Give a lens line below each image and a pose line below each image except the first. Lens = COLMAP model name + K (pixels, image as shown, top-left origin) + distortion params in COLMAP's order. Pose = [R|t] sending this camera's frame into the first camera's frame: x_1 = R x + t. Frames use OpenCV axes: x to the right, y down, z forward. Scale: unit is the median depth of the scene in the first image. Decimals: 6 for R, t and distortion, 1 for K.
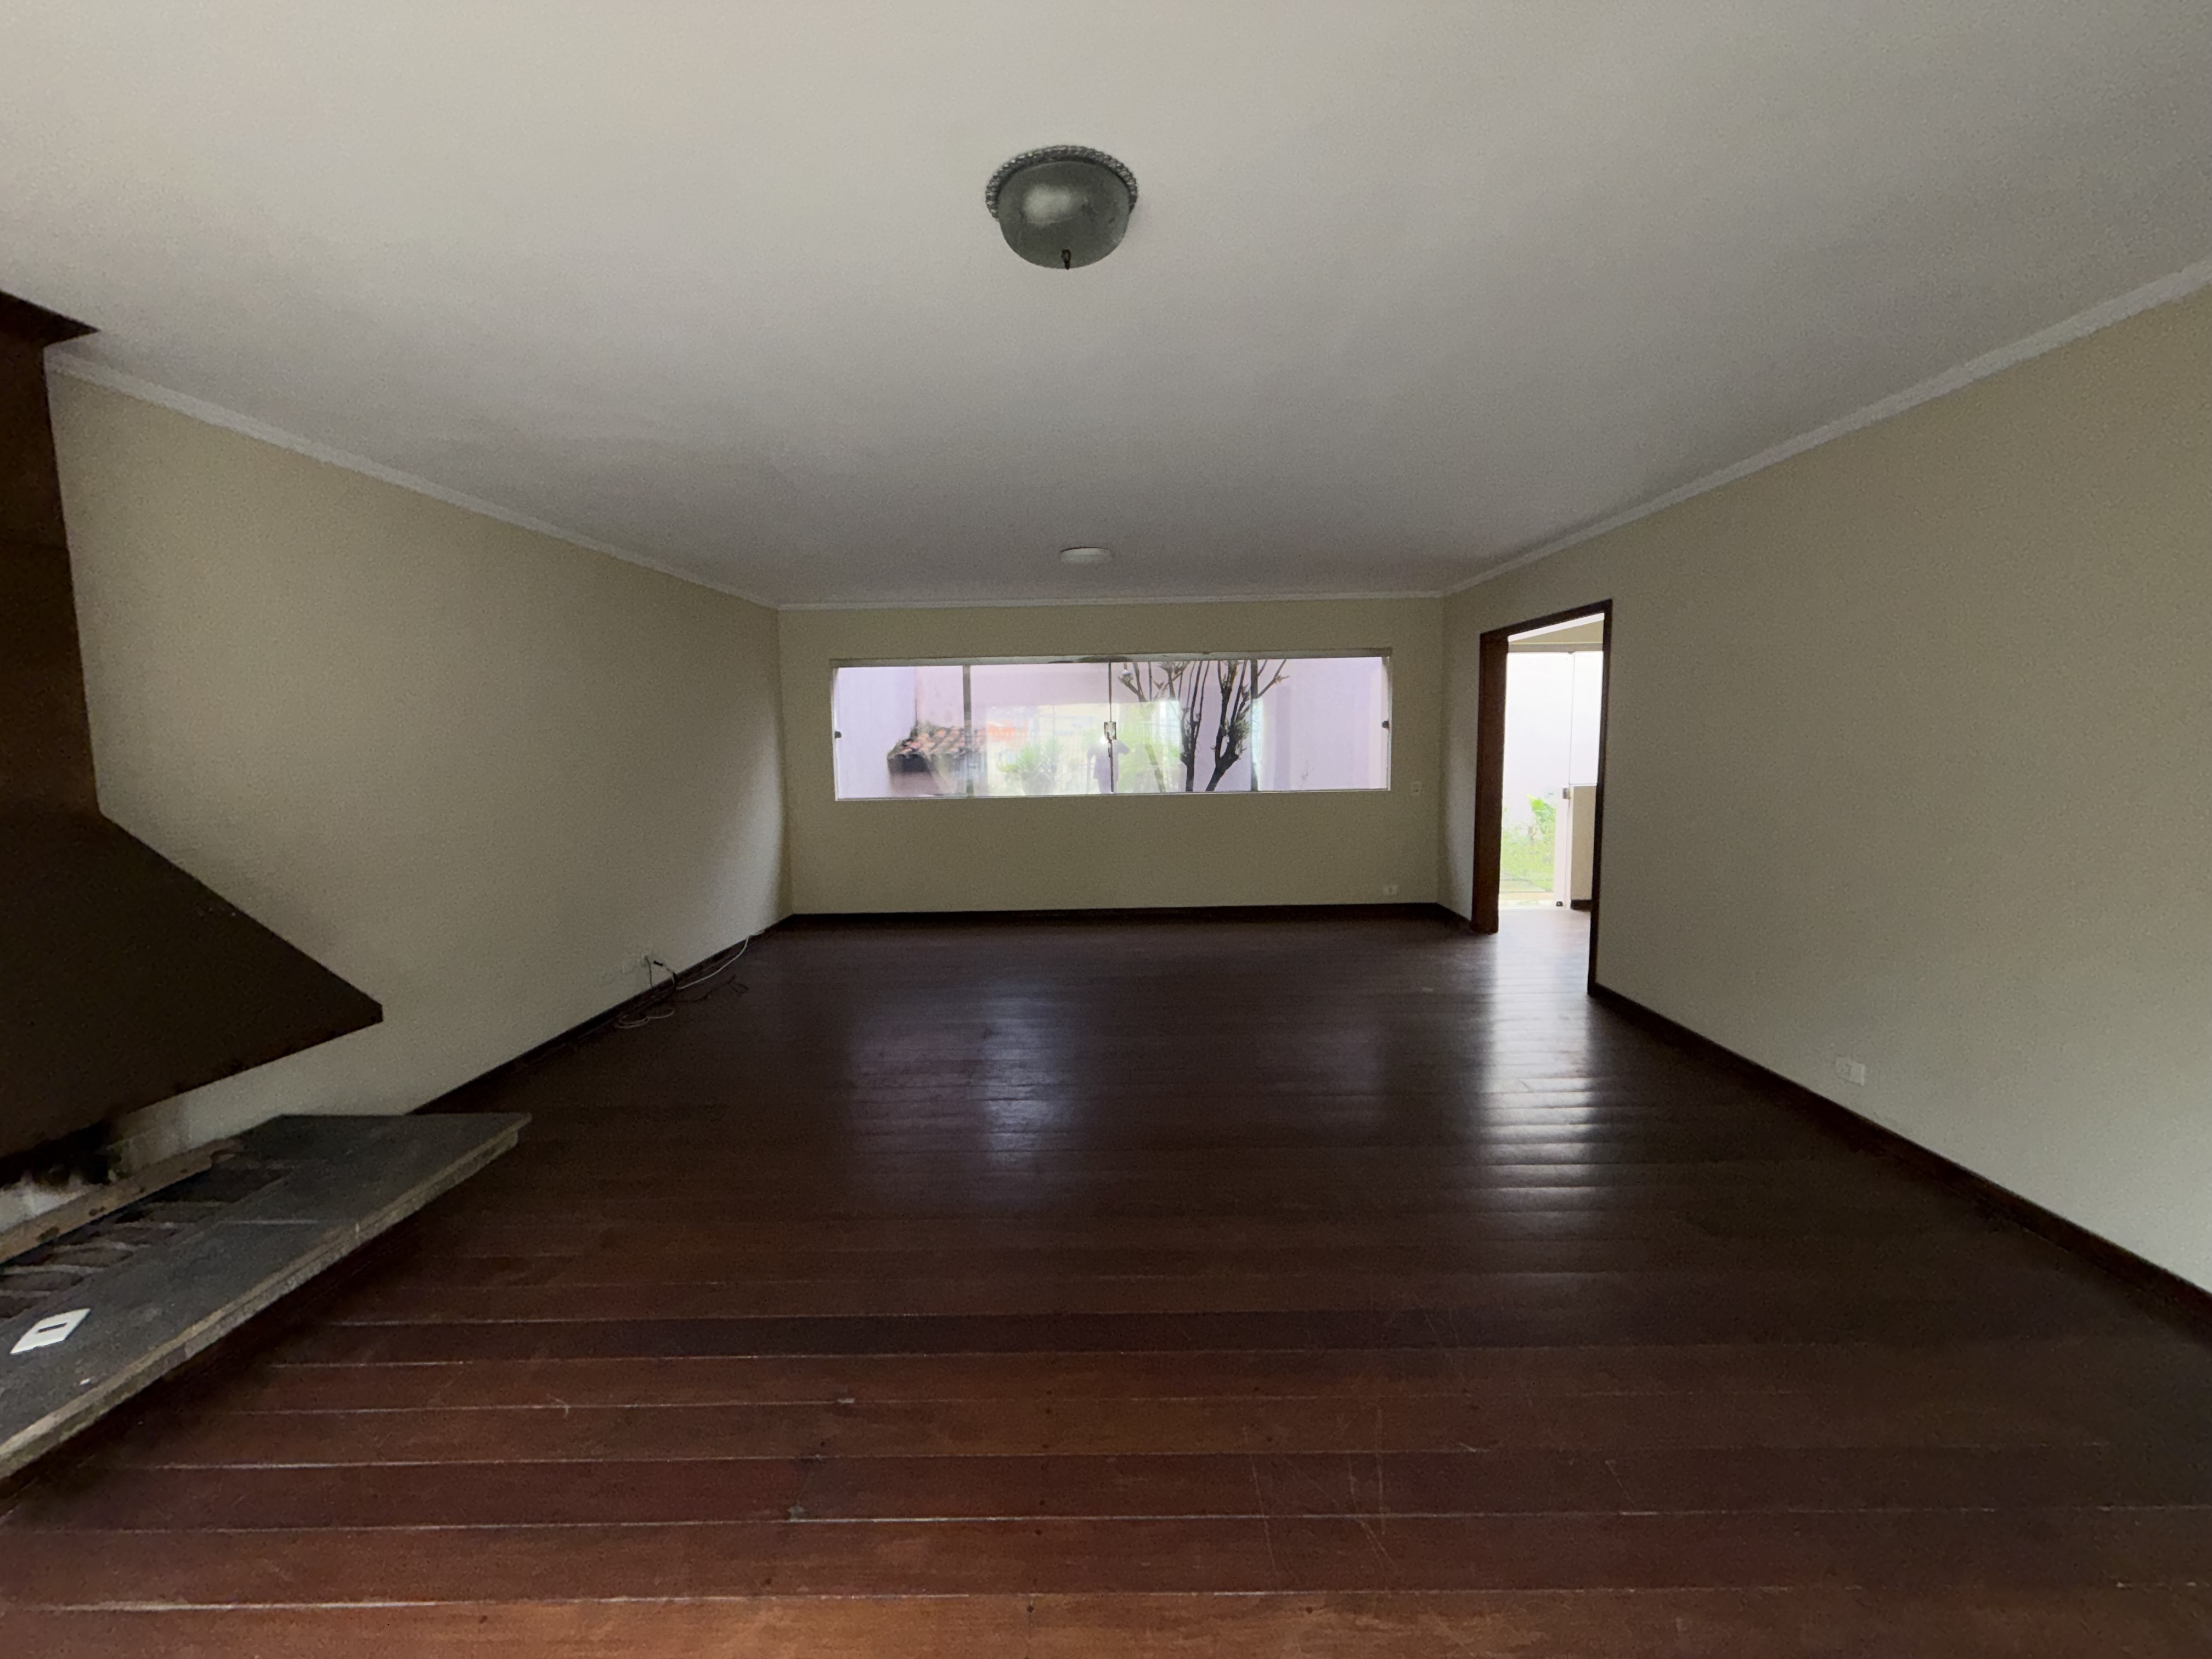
lens RADIAL K [[882.7, 0, 1097.7], [0, 882.7, 826.2], [0, 0, 1]] dist [0.003854, -0.001279]
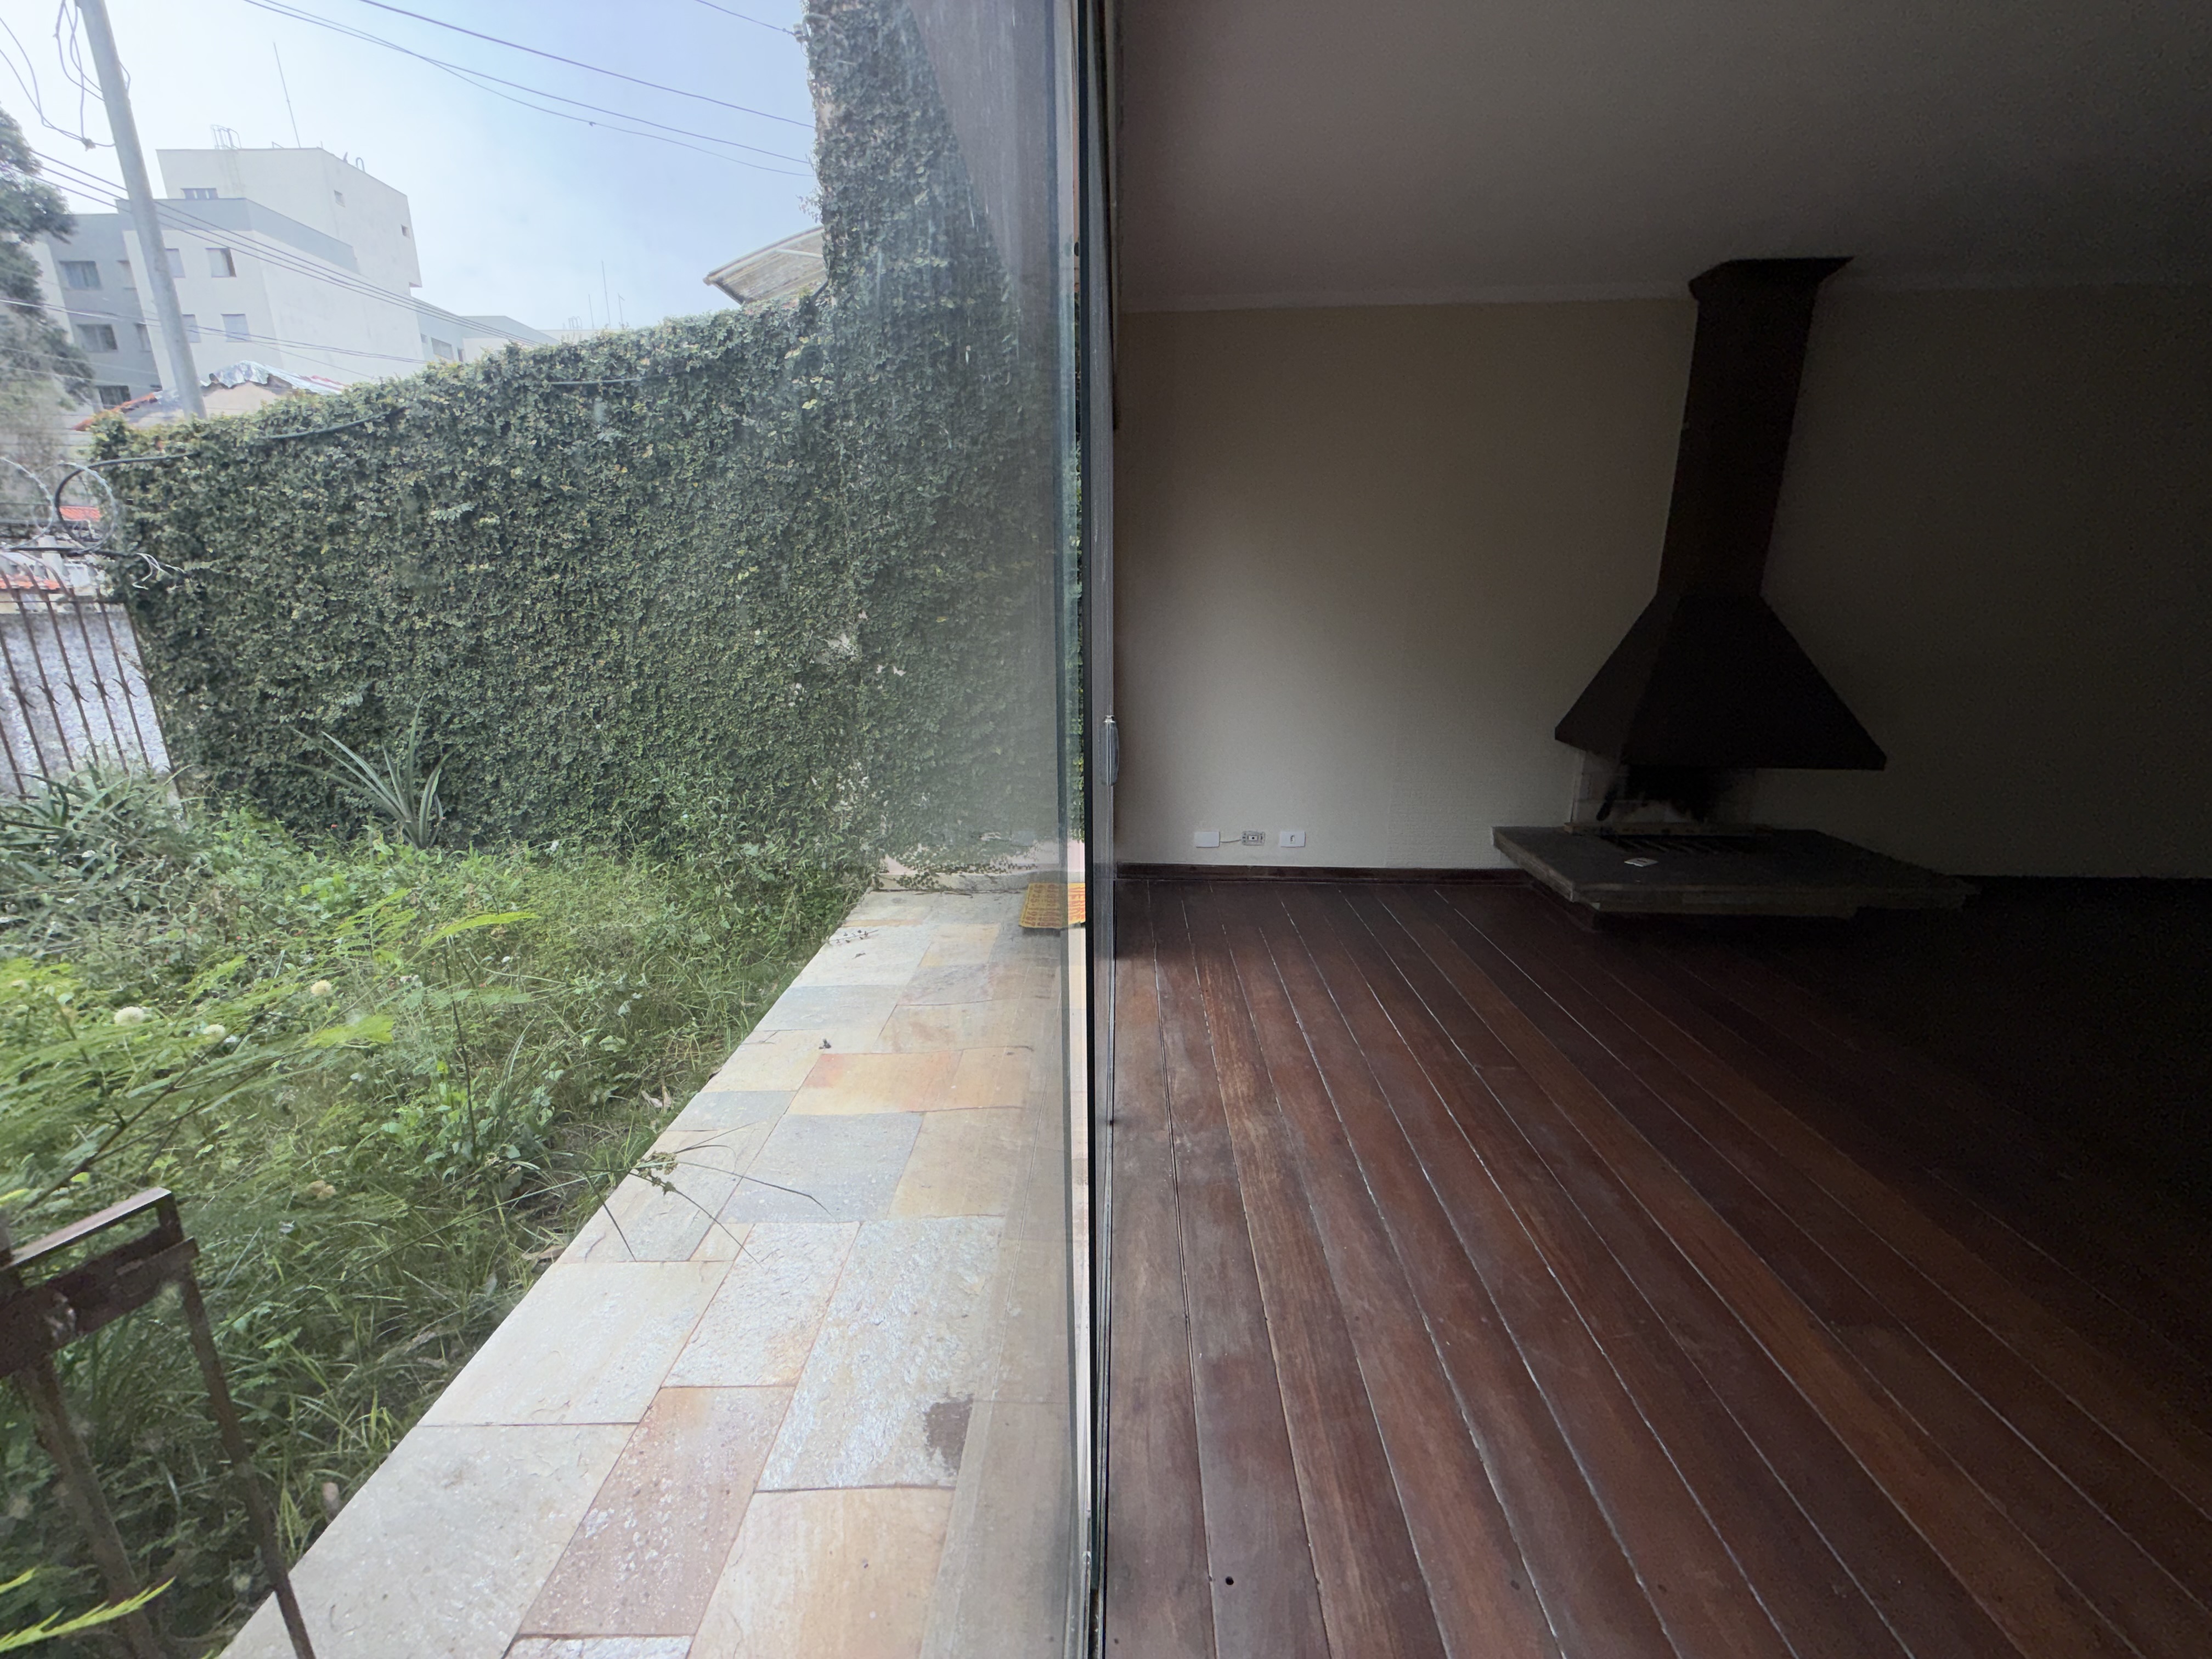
lens RADIAL K [[882.7, 0, 1096.7], [0, 882.7, 821.9], [0, 0, 1]] dist [0.003854, -0.001279]
pose [[-0.017705, 0.265177, -0.964037, 0.178819], [-0.096472, 0.959237, 0.265628, 0.022925], [0.995178, 0.097705, 0.008598, -0.055065]]
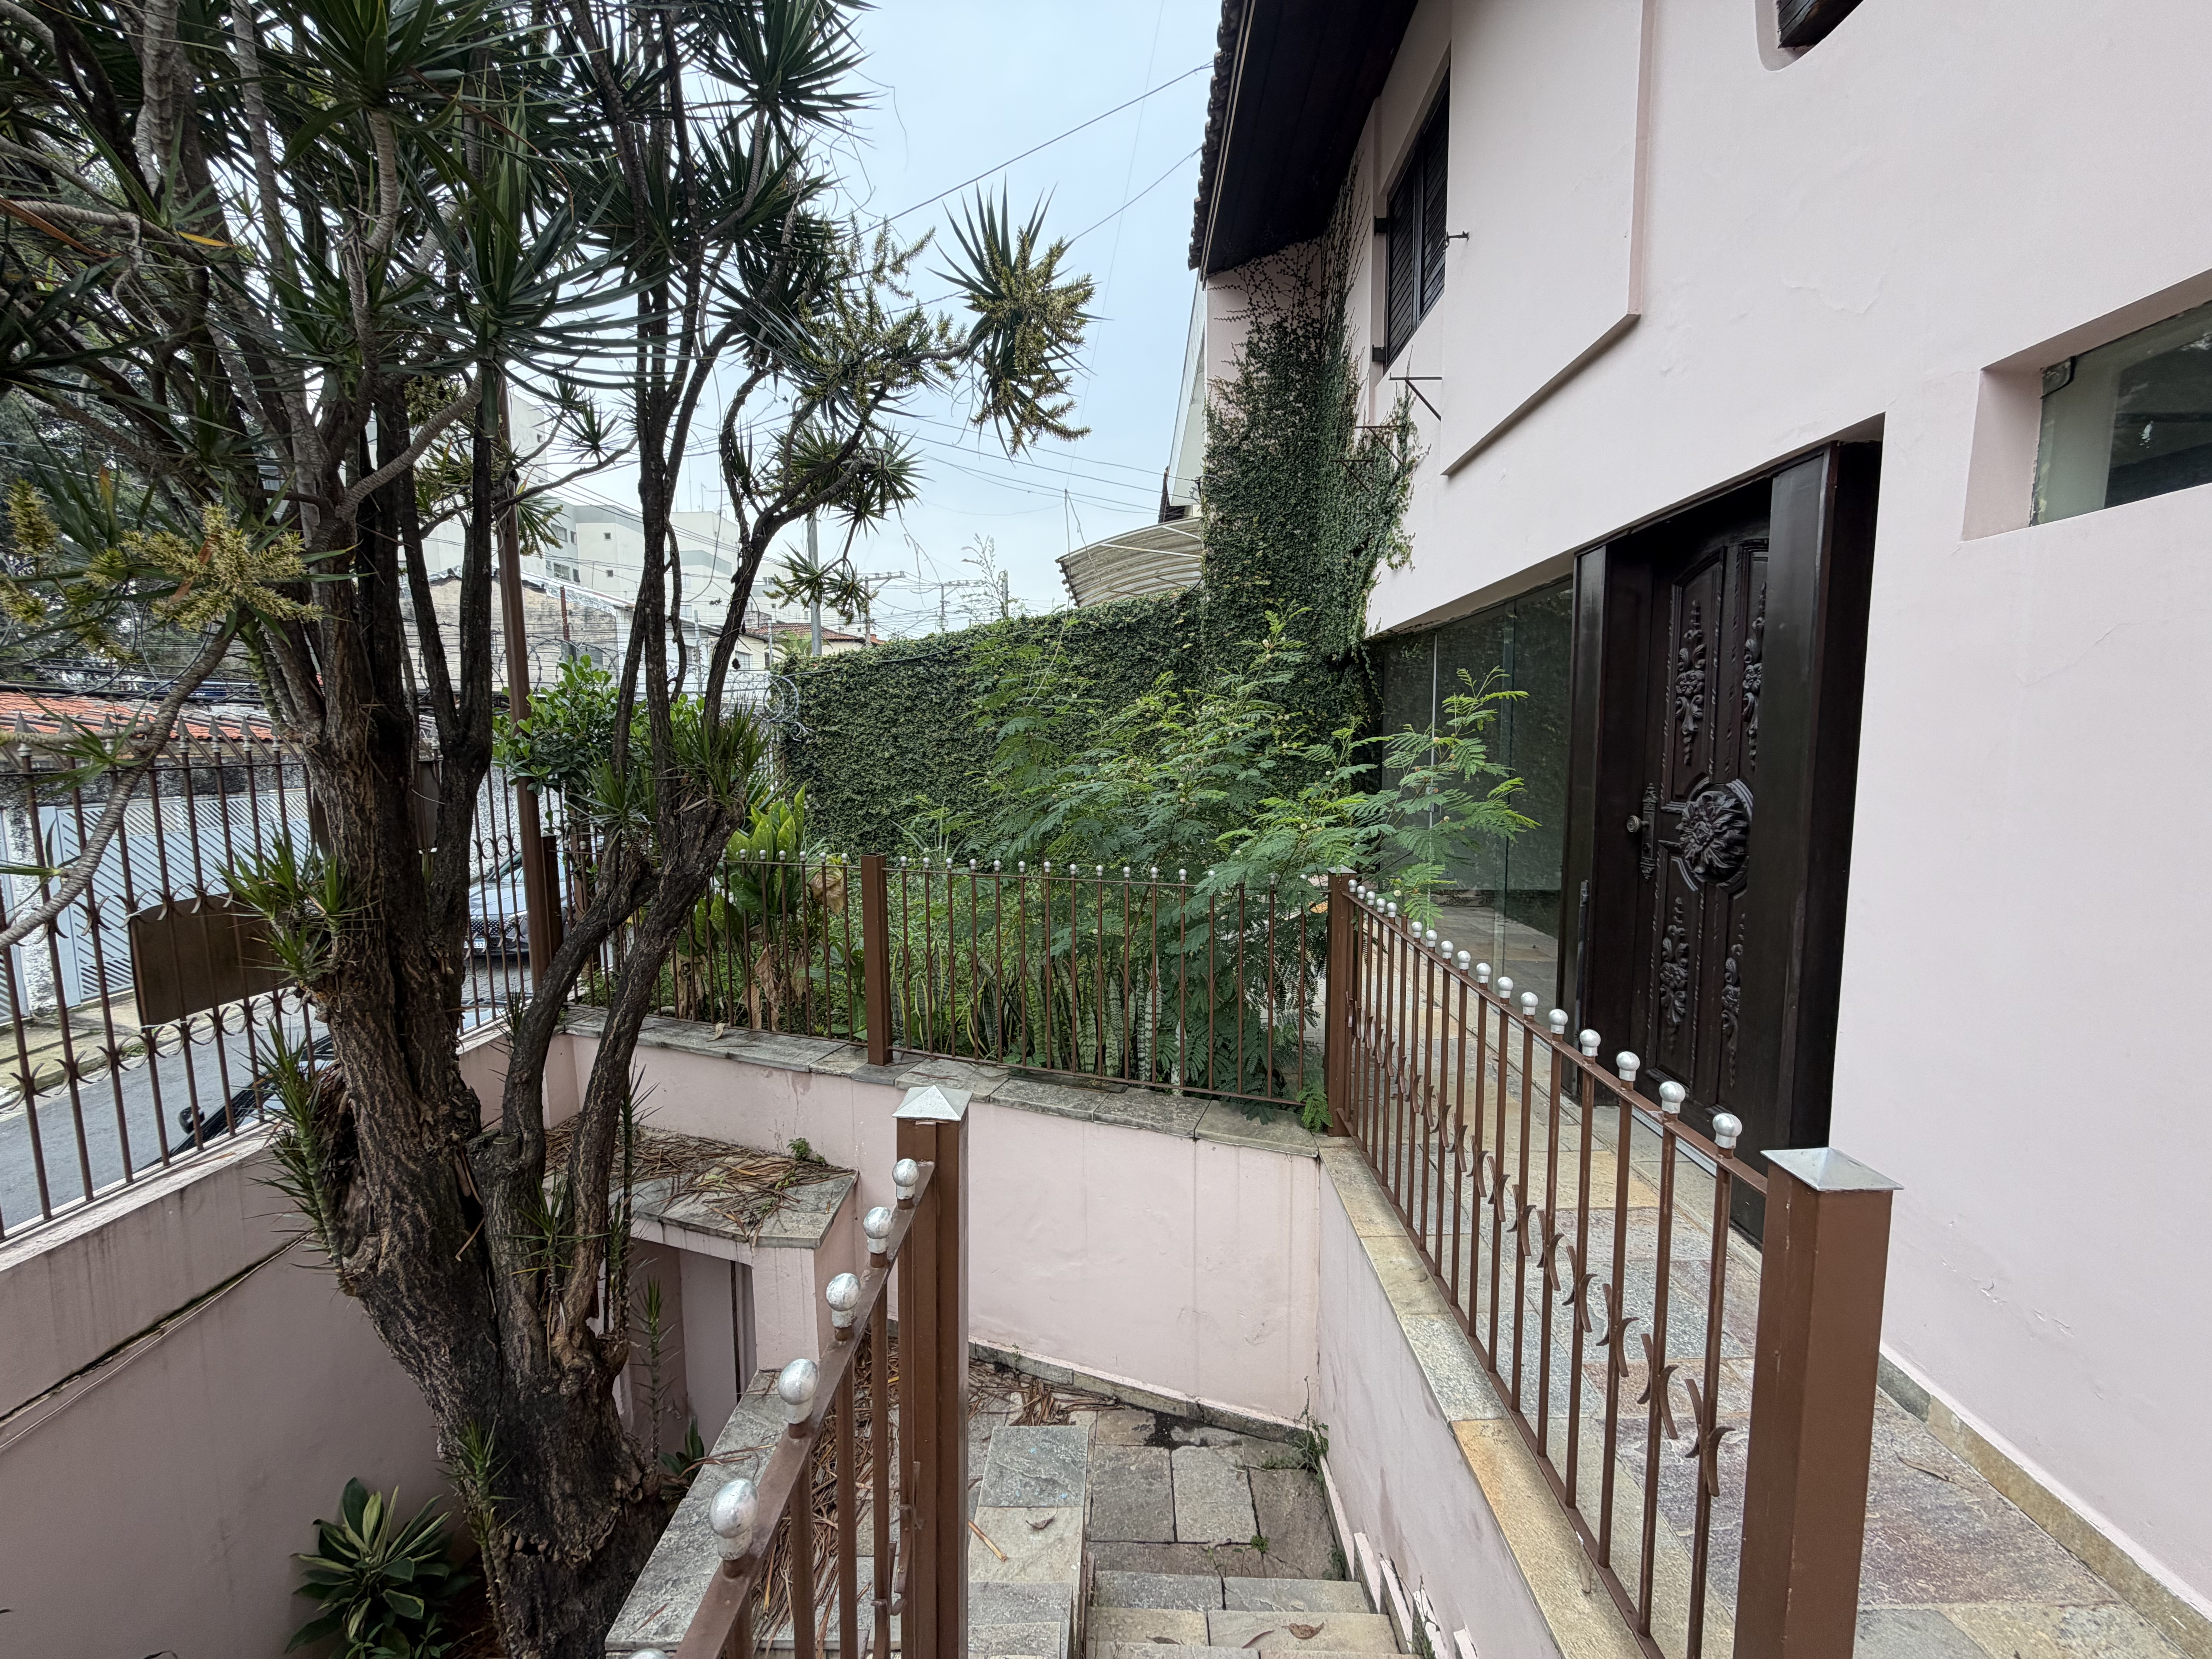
lens RADIAL K [[882.7, 0, 1108.1], [0, 882.7, 832.9], [0, 0, 1]] dist [0.003854, -0.001279]
pose [[-0.015967, 0.116336, -0.993082, 0.671631], [-0.090798, 0.988936, 0.117310, 0.044022], [0.995741, 0.092043, -0.005227, -0.325455]]
